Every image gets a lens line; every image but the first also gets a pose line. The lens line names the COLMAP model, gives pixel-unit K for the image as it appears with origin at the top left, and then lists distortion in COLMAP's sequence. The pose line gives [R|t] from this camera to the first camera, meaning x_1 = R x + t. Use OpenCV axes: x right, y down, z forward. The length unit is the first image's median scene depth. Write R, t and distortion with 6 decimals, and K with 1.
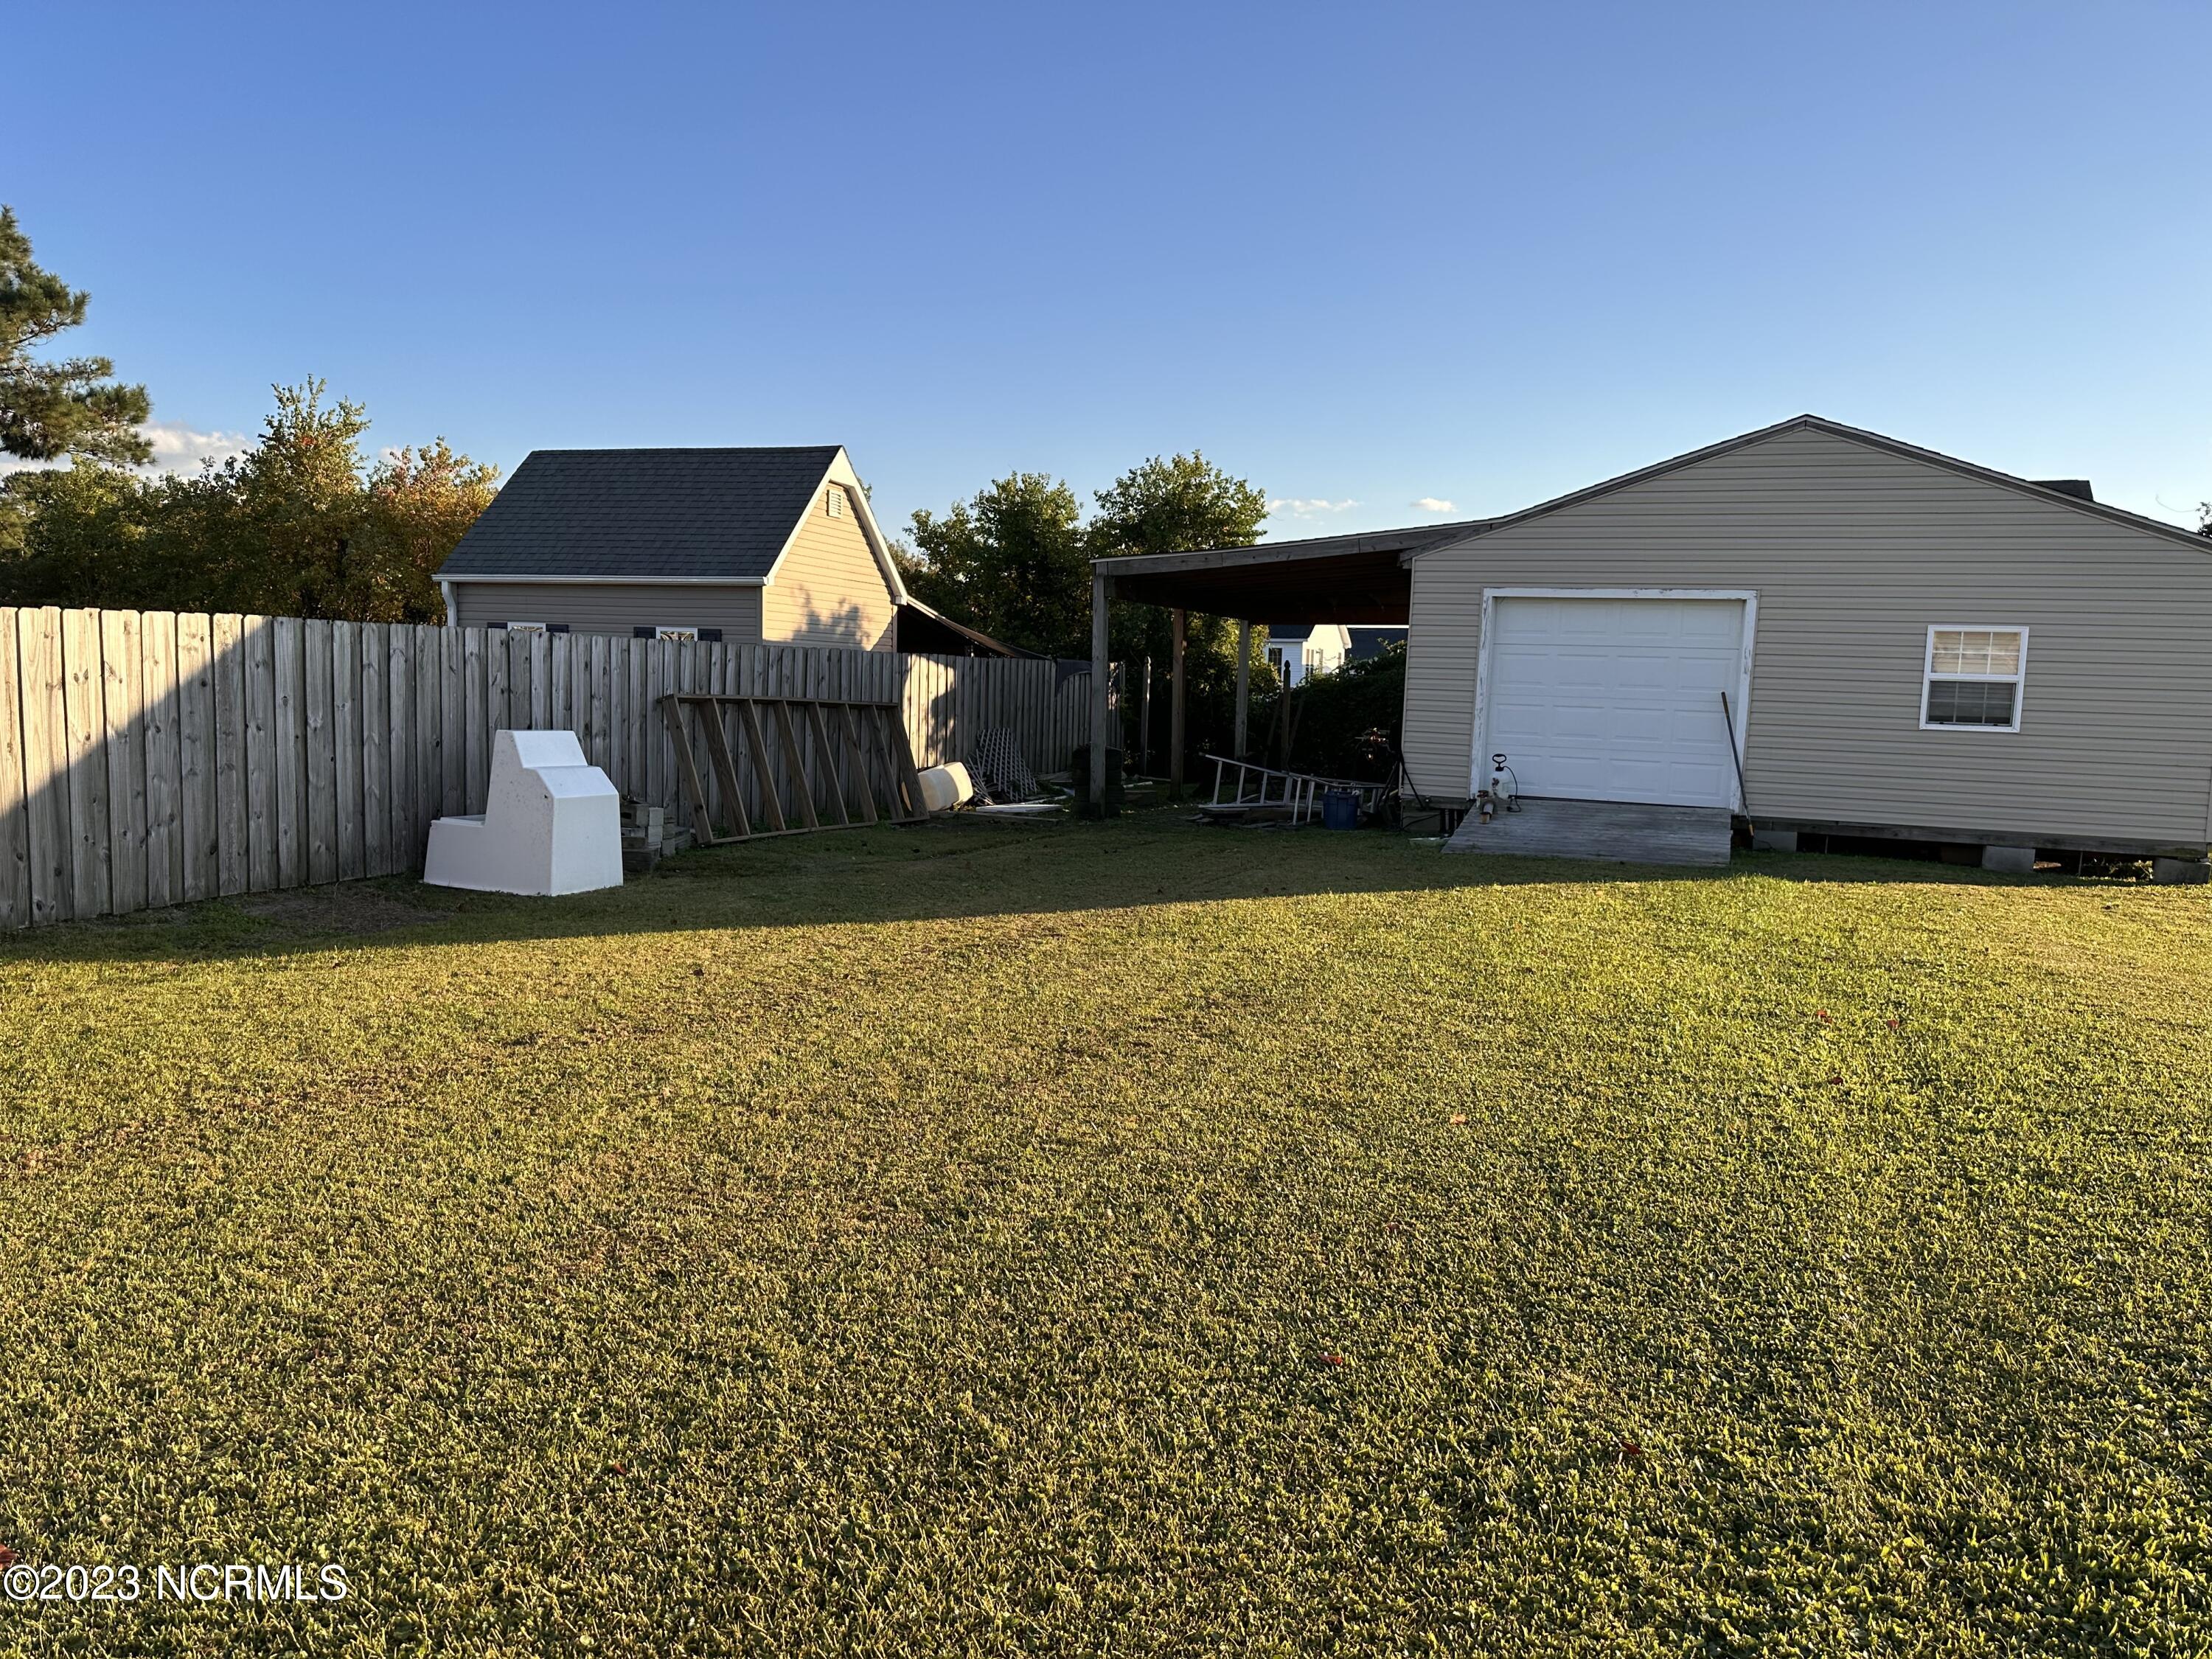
lens RADIAL K [[1548.3, 0, 1114.6], [0, 1548.3, 837.1], [0, 0, 1]] dist [0.064370, -0.074598]
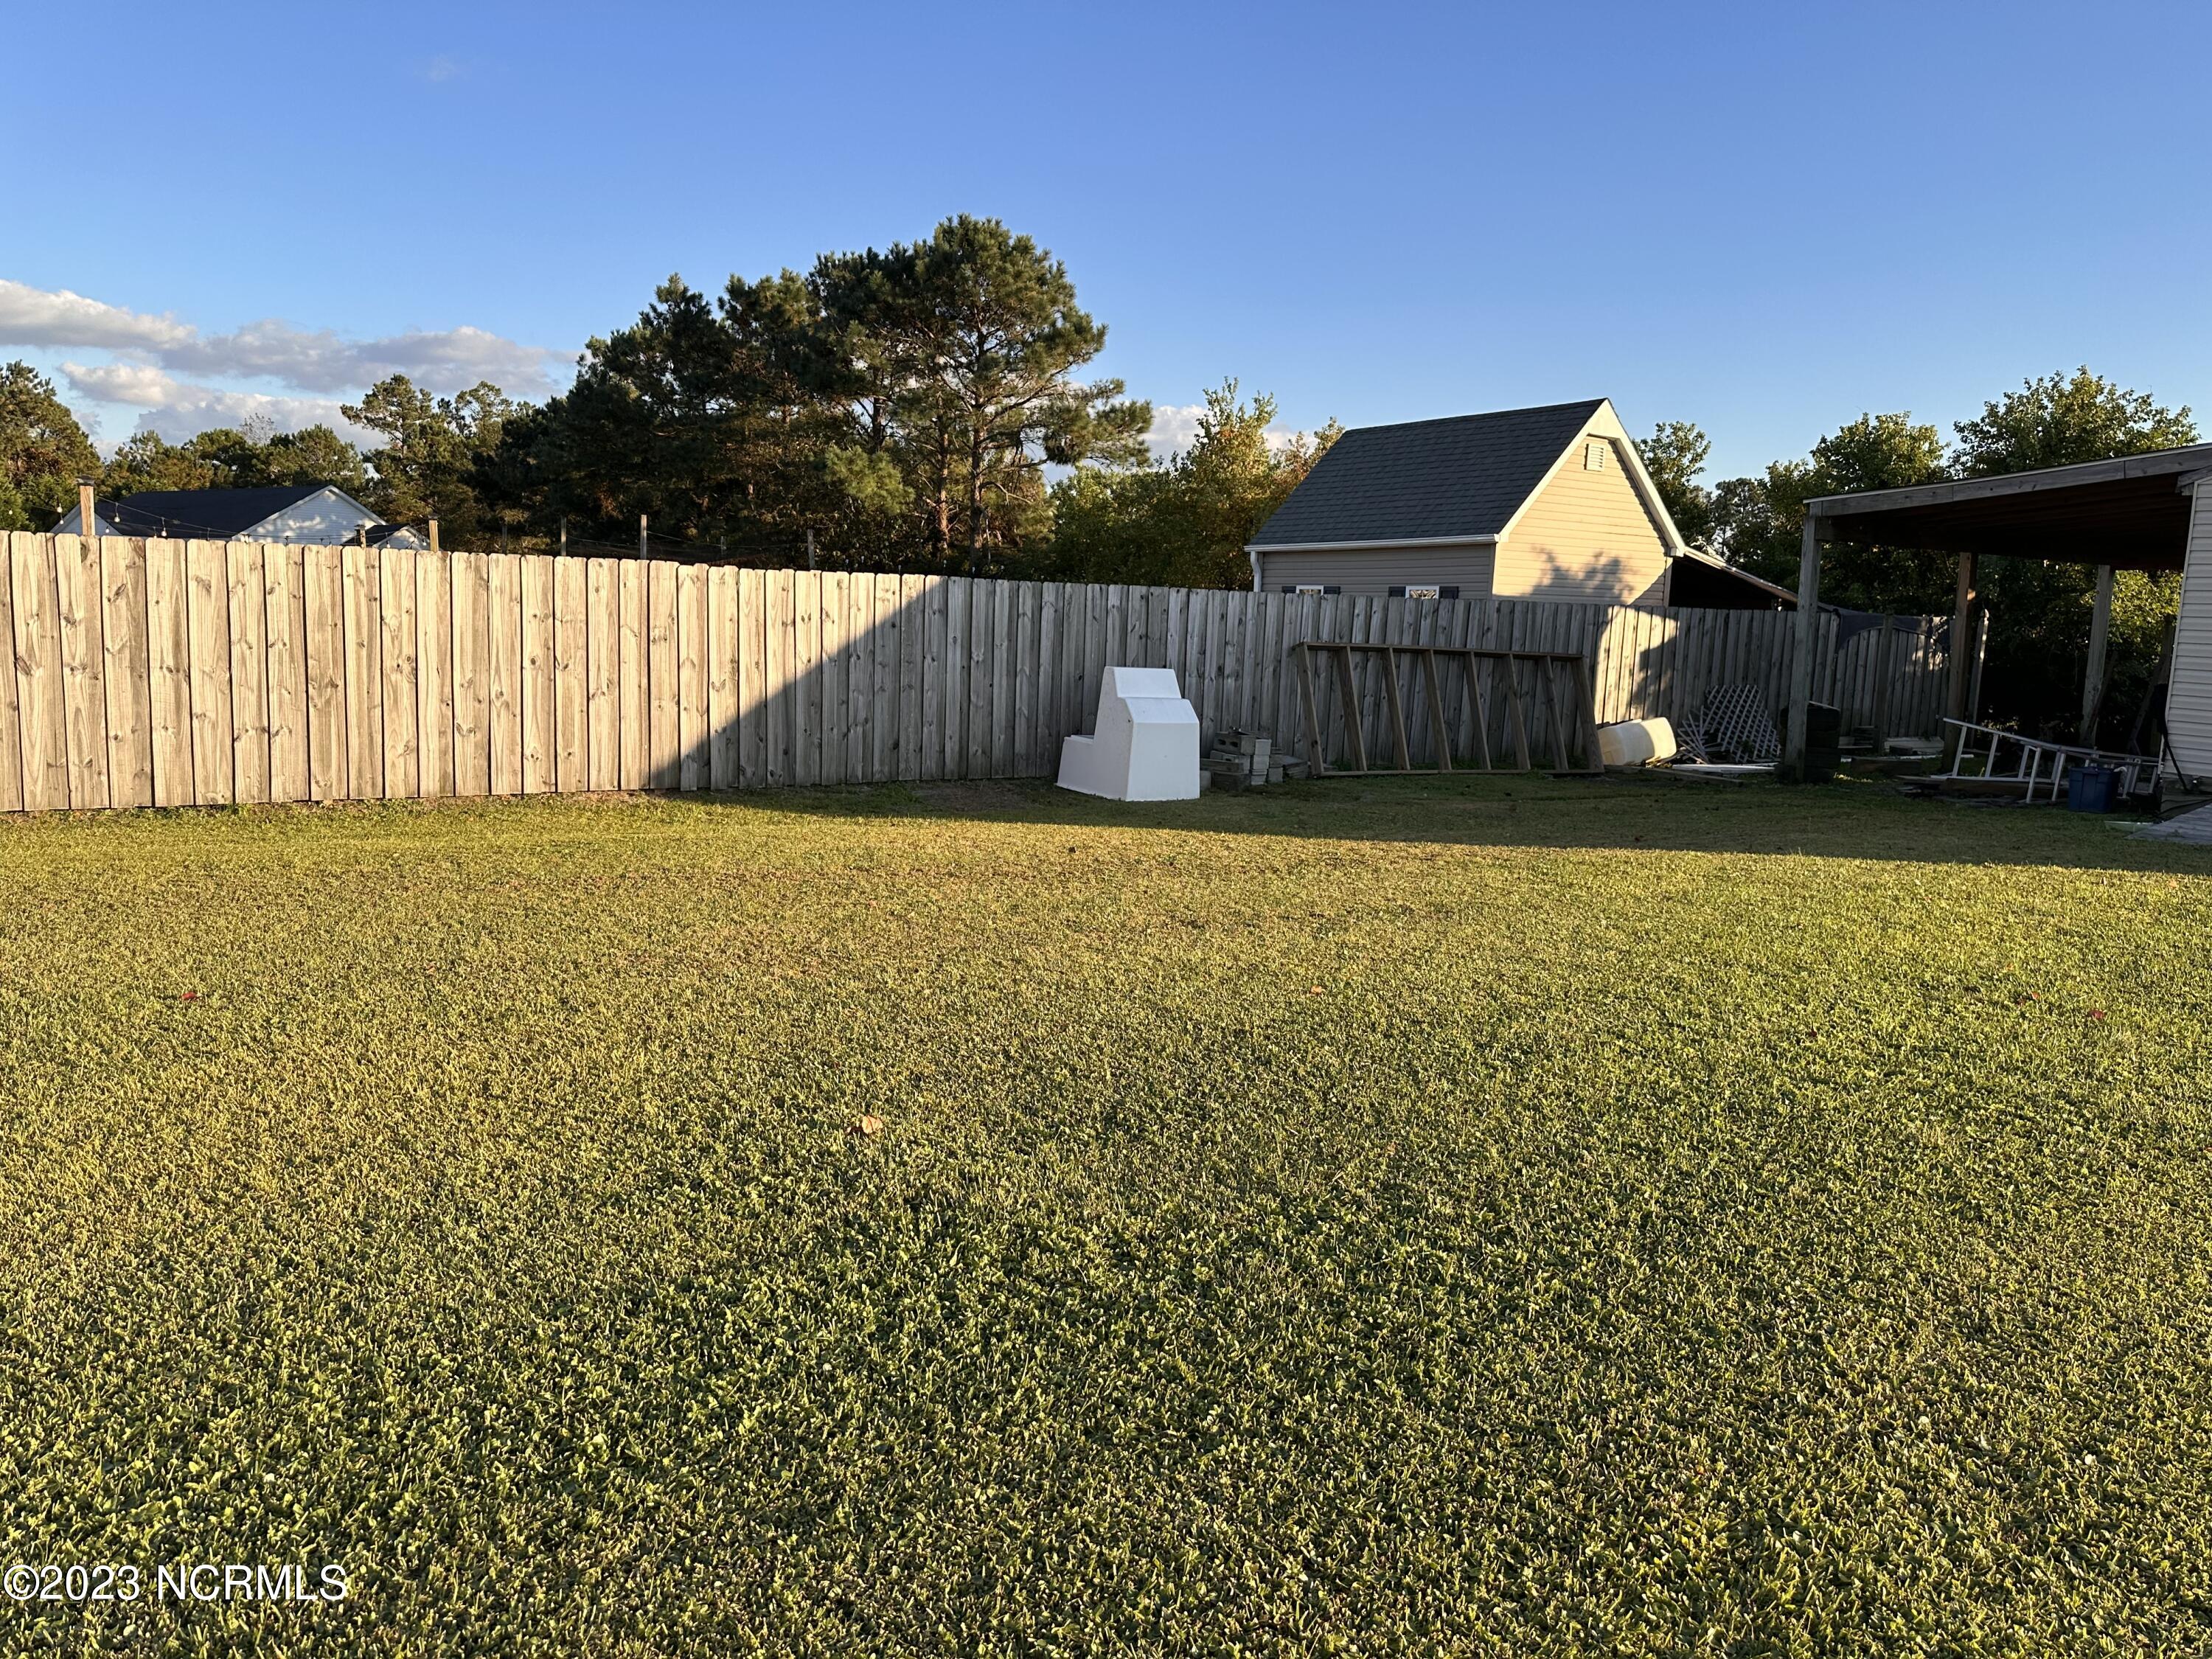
lens RADIAL K [[1548.3, 0, 1091.5], [0, 1548.3, 846.3], [0, 0, 1]] dist [0.064370, -0.074598]
pose [[0.798287, 0.086224, -0.596073, 0.205684], [-0.070310, 0.996274, 0.049952, 0.008328], [0.598159, 0.002034, 0.801375, 0.002833]]
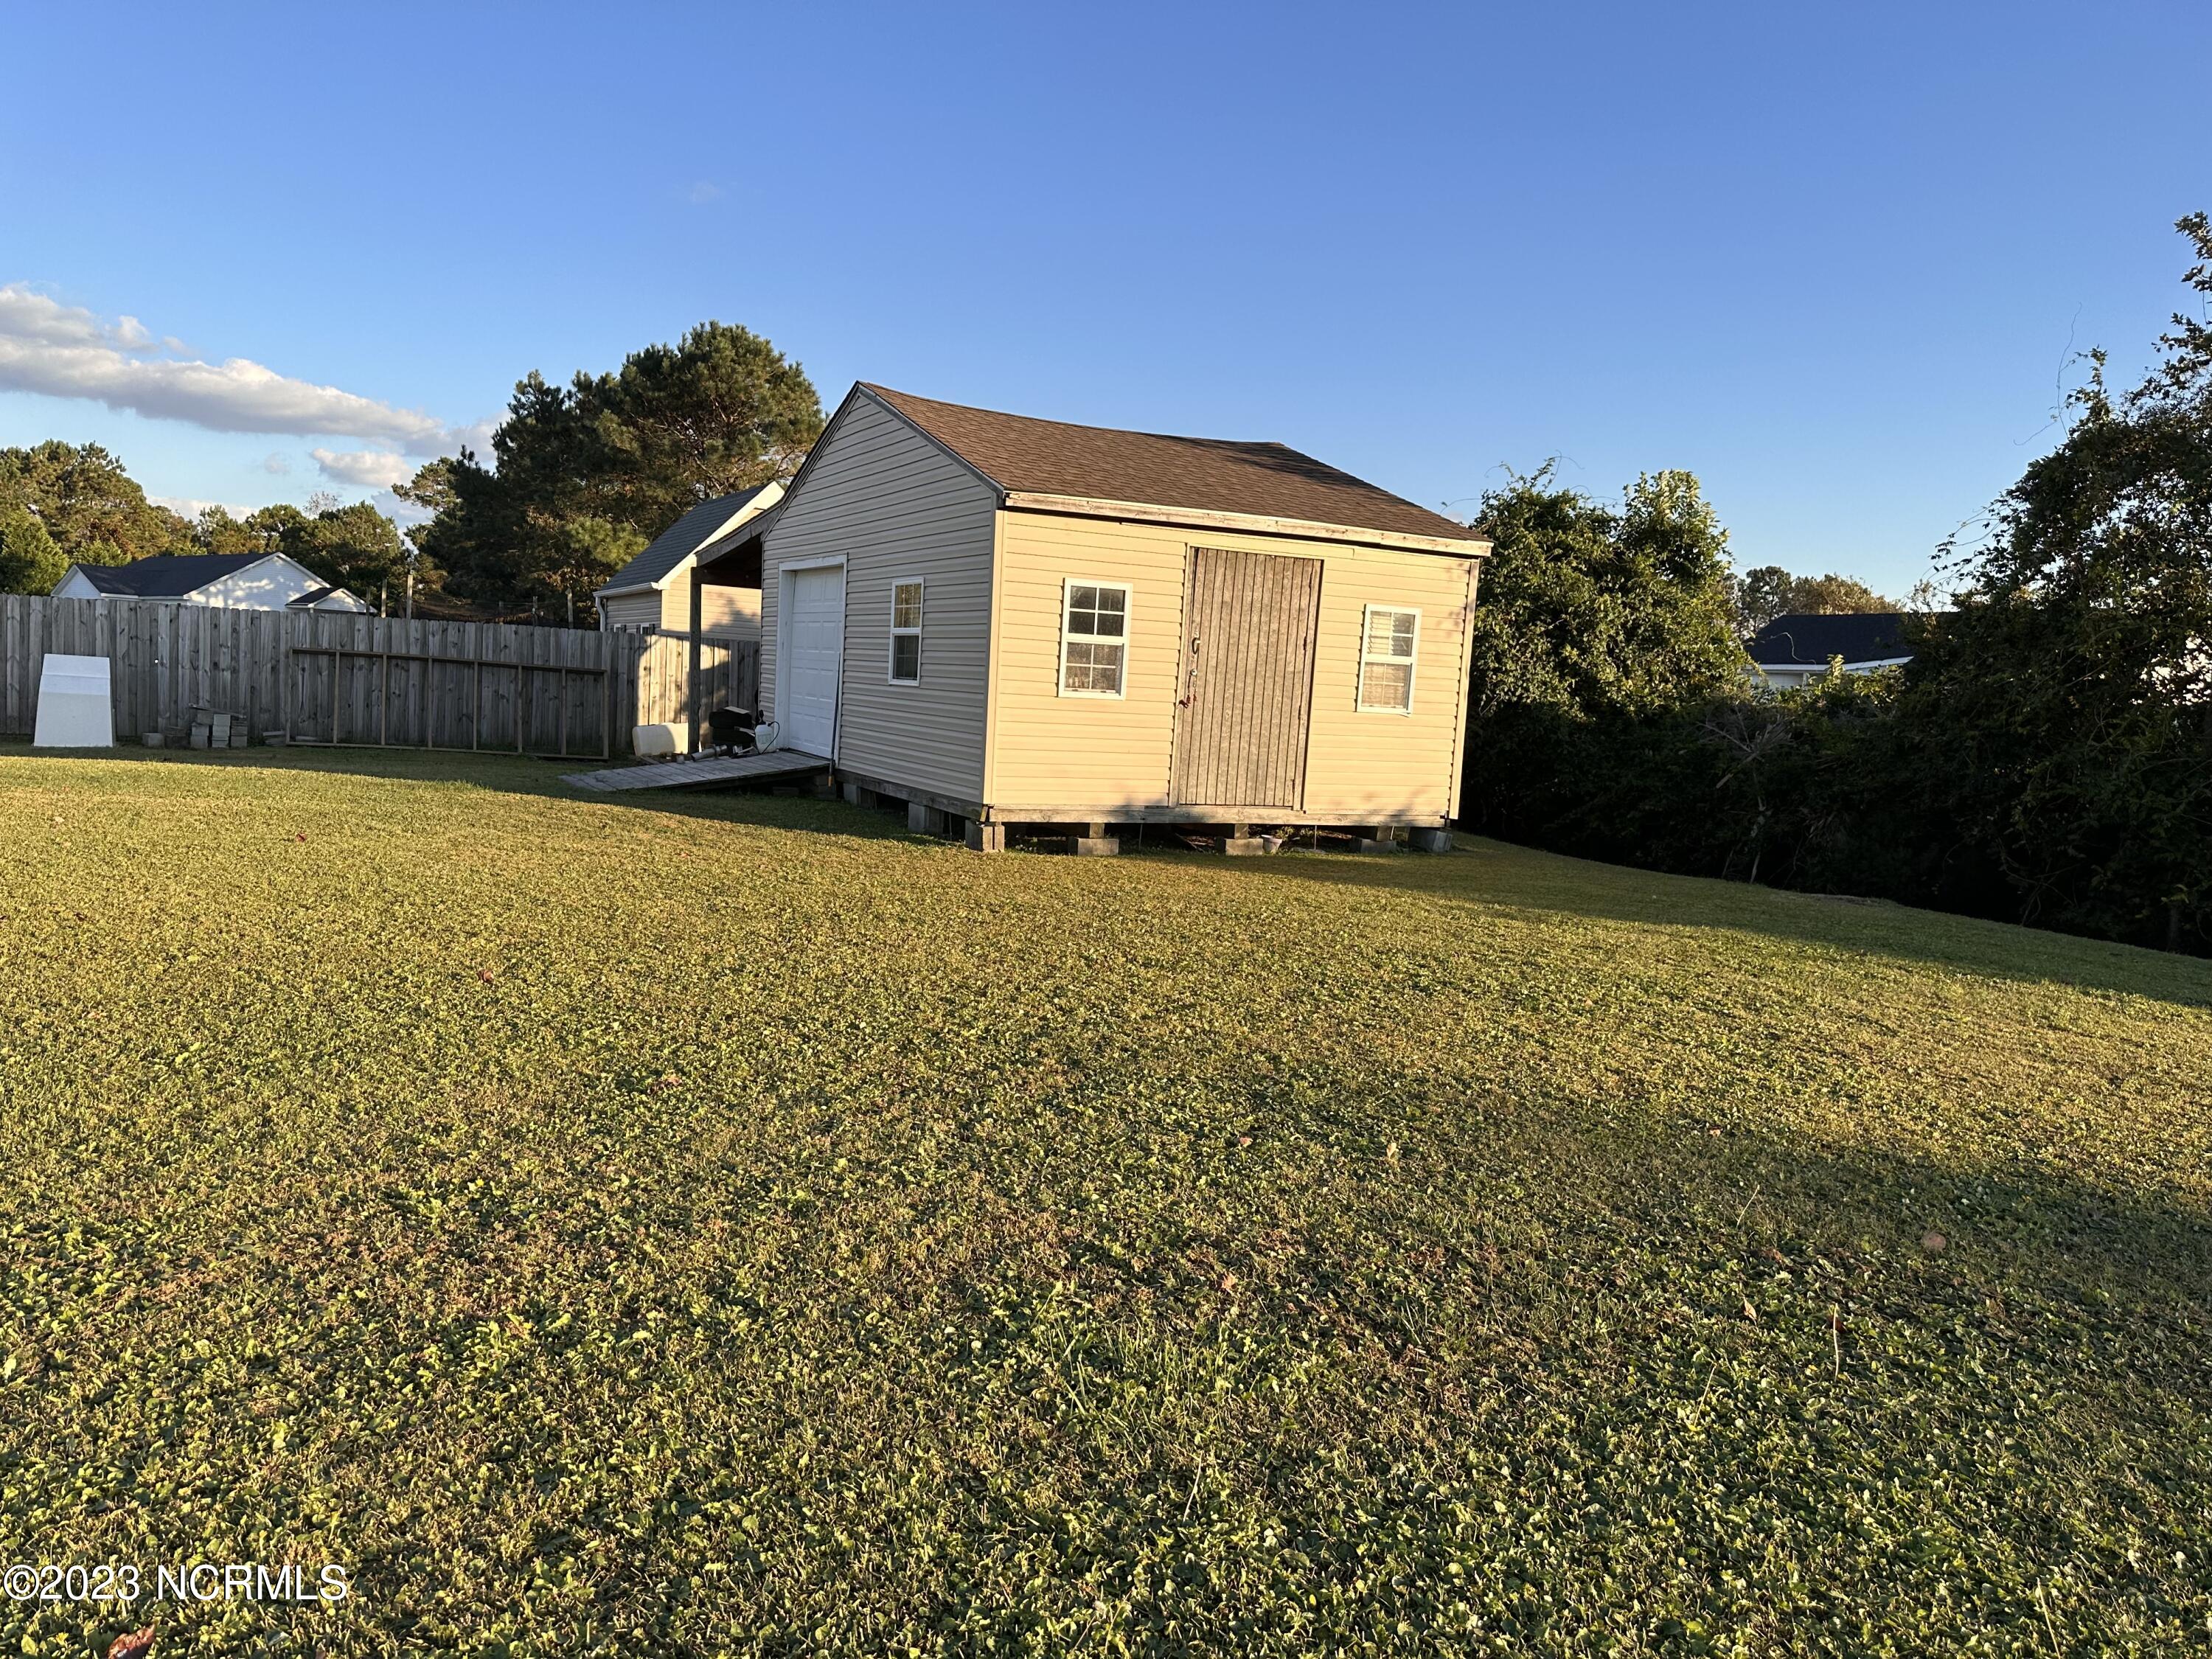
lens RADIAL K [[1548.3, 0, 1089.0], [0, 1548.3, 837.7], [0, 0, 1]] dist [0.064370, -0.074598]
pose [[0.739920, 0.074555, -0.668551, 0.994238], [-0.100049, 0.994983, 0.000228, 0.012381], [0.665213, 0.066719, 0.743667, 0.285674]]
